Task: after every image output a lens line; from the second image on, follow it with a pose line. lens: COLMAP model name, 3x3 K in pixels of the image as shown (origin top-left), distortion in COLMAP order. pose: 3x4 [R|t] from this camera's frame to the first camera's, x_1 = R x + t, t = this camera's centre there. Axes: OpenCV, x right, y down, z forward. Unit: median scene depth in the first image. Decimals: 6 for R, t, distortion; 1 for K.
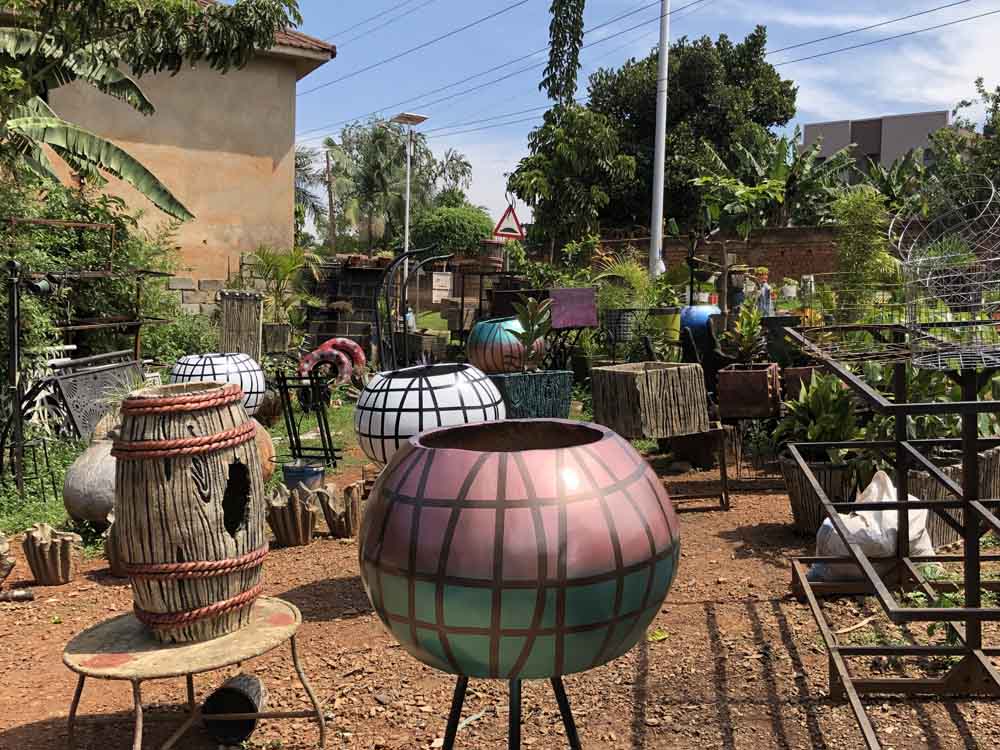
lens RADIAL K [[1079.7, 0, 500.7], [0, 1079.7, 375.9], [0, 0, 1]] dist [-0.012766, 0.000000]
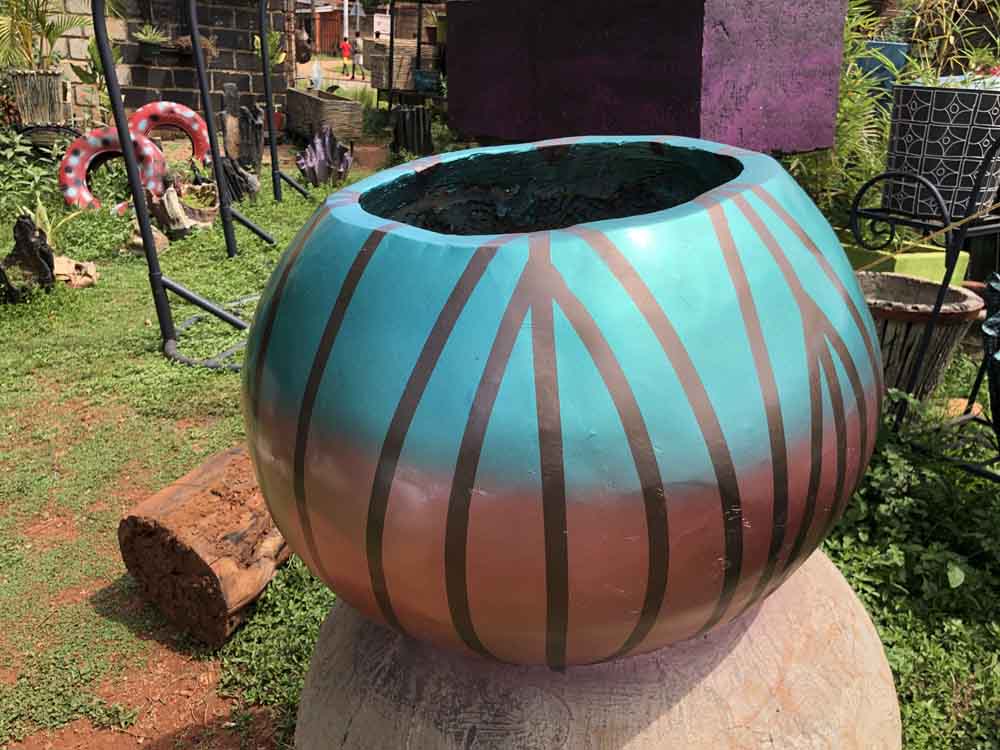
lens RADIAL K [[823.2, 0, 499.7], [0, 823.2, 373.7], [0, 0, 1]] dist [-0.003433, 0.004315]
pose [[0.997227, 0.011679, 0.073497, -0.003863], [-0.033101, 0.954149, 0.297497, -0.028339], [-0.066653, -0.299105, 0.951890, 0.455648]]
